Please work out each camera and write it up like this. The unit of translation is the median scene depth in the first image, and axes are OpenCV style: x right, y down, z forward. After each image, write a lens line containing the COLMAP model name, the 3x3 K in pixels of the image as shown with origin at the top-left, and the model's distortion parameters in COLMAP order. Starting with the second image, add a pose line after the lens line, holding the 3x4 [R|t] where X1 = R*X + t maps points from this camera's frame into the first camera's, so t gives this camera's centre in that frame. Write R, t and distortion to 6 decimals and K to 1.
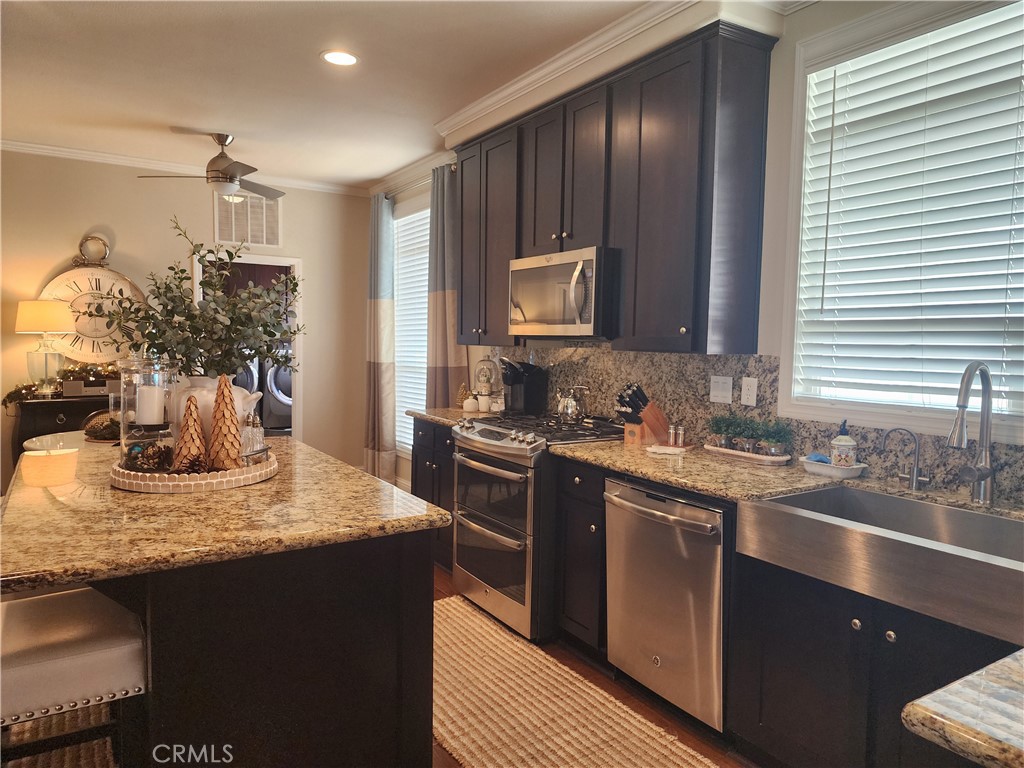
lens RADIAL K [[699.5, 0, 512.0], [0, 699.5, 384.0], [0, 0, 1]] dist [0.043760, -0.000218]
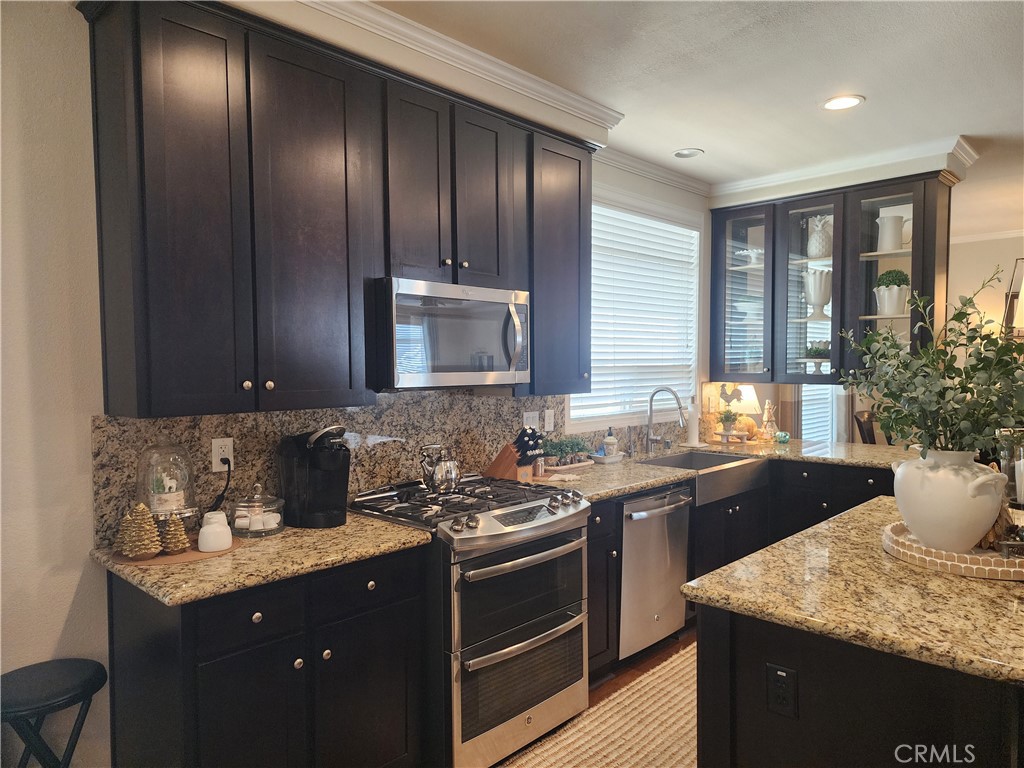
lens RADIAL K [[682.6, 0, 512.0], [0, 682.6, 384.0], [0, 0, 1]] dist [0.082341, -0.067951]
pose [[-0.240352, -0.050160, 0.969389, -0.720678], [0.061092, 0.995902, 0.066679, -0.119819], [-0.968761, 0.075248, -0.236302, 1.114420]]
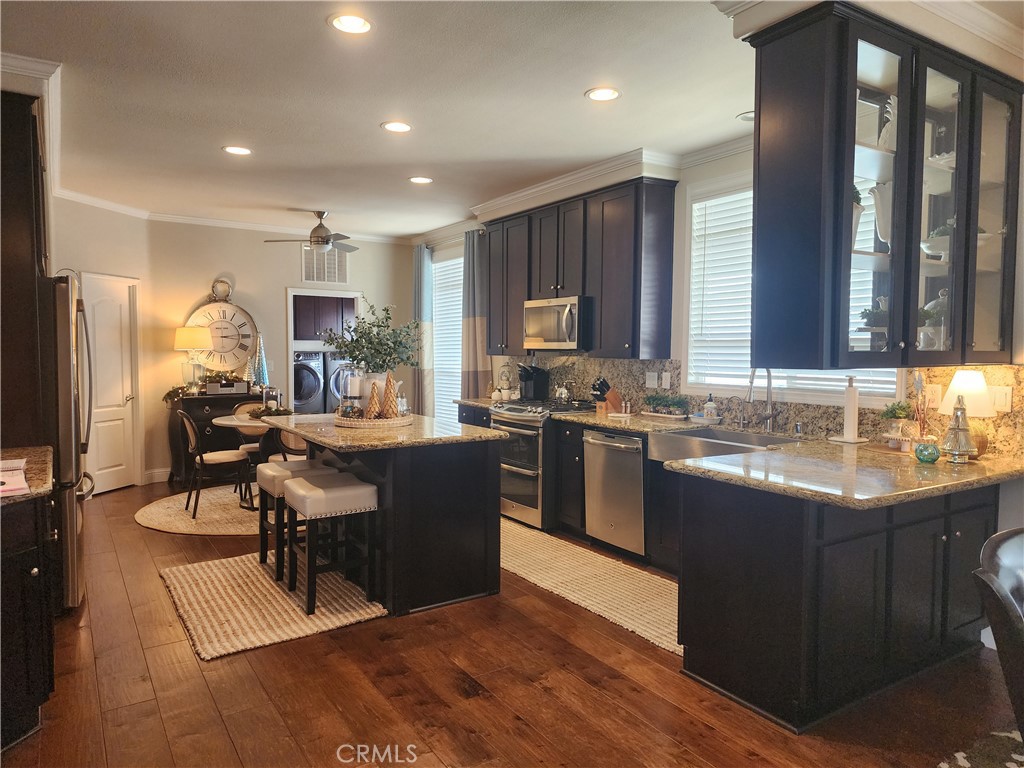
lens RADIAL K [[682.6, 0, 512.0], [0, 682.6, 384.0], [0, 0, 1]] dist [0.082341, -0.067951]
pose [[0.999930, -0.009867, 0.006493, -0.045055], [0.009950, 0.999866, -0.013014, 0.030722], [-0.006364, 0.013078, 0.999894, -0.565599]]
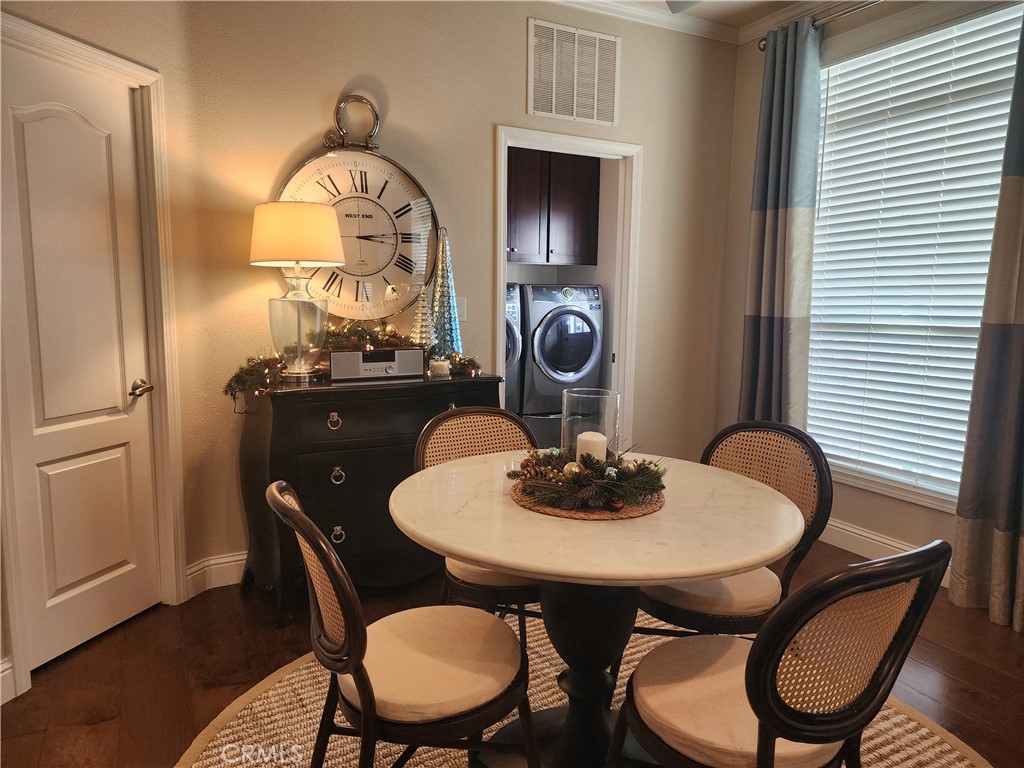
lens RADIAL K [[682.6, 0, 512.0], [0, 682.6, 384.0], [0, 0, 1]] dist [0.082341, -0.067951]
pose [[0.995861, 0.008050, -0.090534, -0.650846], [-0.002249, 0.997948, 0.063997, -0.020648], [0.090863, -0.063529, 0.993835, 0.706553]]
